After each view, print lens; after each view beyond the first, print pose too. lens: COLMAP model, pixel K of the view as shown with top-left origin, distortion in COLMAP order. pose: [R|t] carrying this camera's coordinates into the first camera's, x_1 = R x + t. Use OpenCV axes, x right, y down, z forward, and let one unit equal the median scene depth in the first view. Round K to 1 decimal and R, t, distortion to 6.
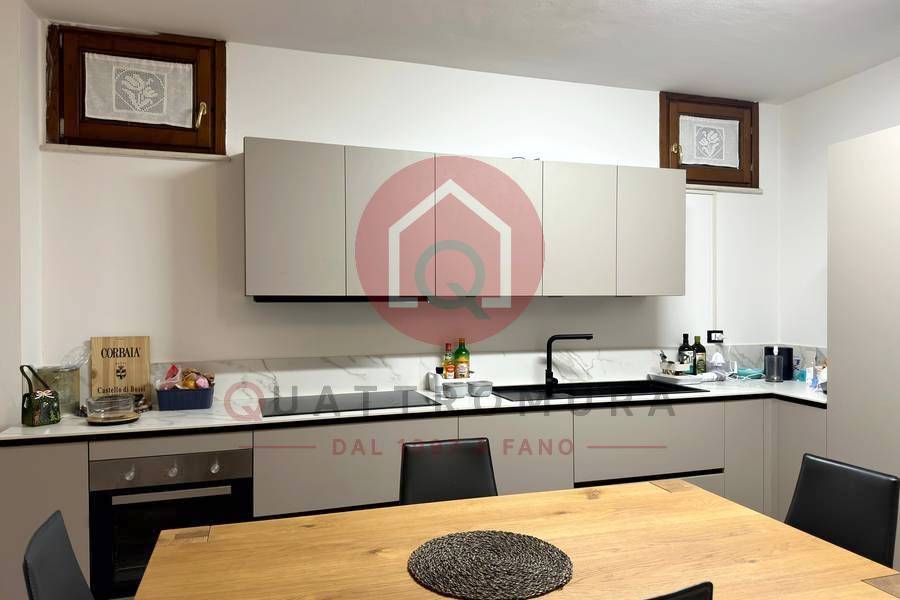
lens RADIAL K [[625.5, 0, 435.4], [0, 625.5, 301.6], [0, 0, 1]] dist [0.111844, -0.178928]
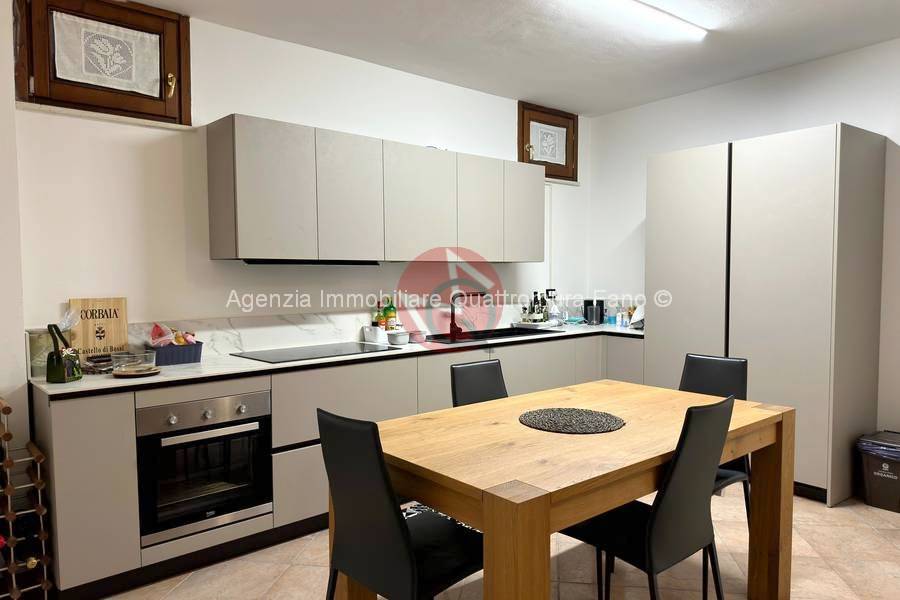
lens RADIAL K [[621.4, 0, 450.0], [0, 621.4, 300.0], [0, 0, 1]] dist [0.072707, -0.095932]
pose [[0.920233, -0.020786, 0.390819, -0.355431], [0.003932, 0.999029, 0.043875, 0.014852], [-0.391351, -0.038839, 0.919421, -0.146181]]
